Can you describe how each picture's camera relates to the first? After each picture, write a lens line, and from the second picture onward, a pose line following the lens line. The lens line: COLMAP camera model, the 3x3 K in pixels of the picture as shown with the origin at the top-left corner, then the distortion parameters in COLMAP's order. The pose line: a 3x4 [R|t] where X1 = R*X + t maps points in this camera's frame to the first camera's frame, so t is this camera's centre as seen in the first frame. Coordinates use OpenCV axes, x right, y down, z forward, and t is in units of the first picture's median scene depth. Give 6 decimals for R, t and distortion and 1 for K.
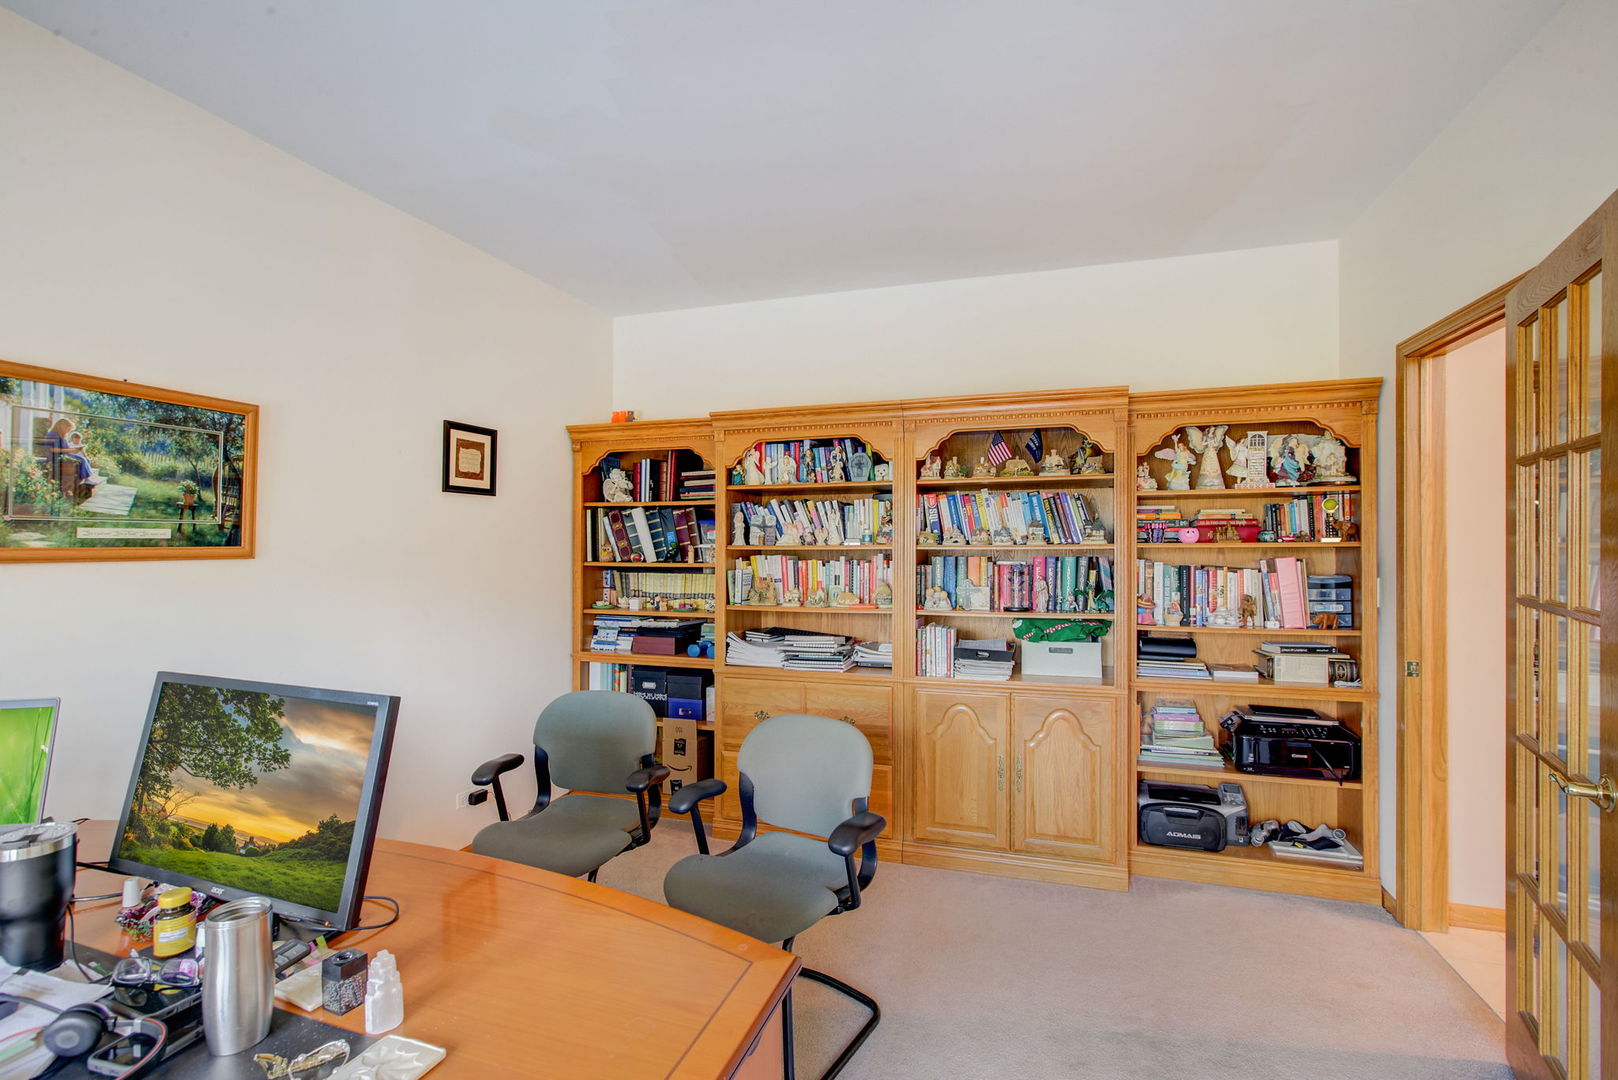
lens RADIAL K [[749.8, 0, 809.9], [0, 749.8, 539.0], [0, 0, 1]] dist [-0.002596, 0.001647]
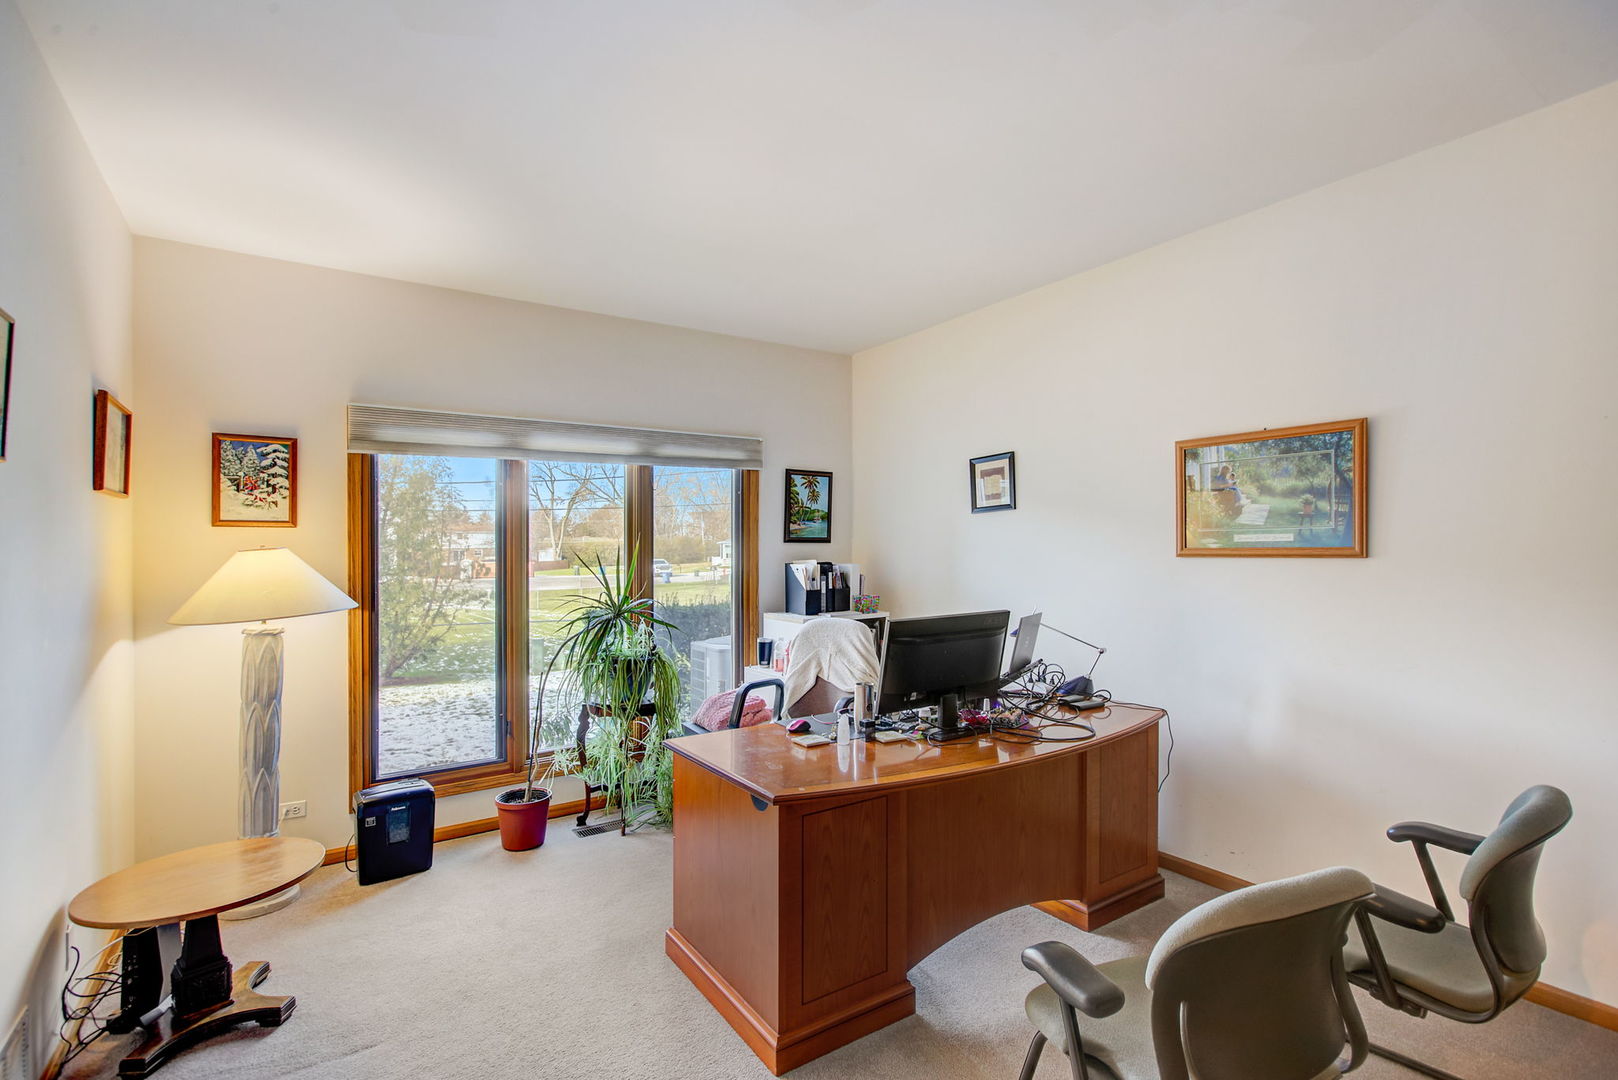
lens RADIAL K [[749.8, 0, 810.4], [0, 749.8, 544.4], [0, 0, 1]] dist [-0.002596, 0.001647]
pose [[-0.623103, -0.010581, -0.782068, 0.681950], [0.000362, 0.999904, -0.013817, 0.022749], [0.782140, -0.008892, -0.623040, 1.157789]]
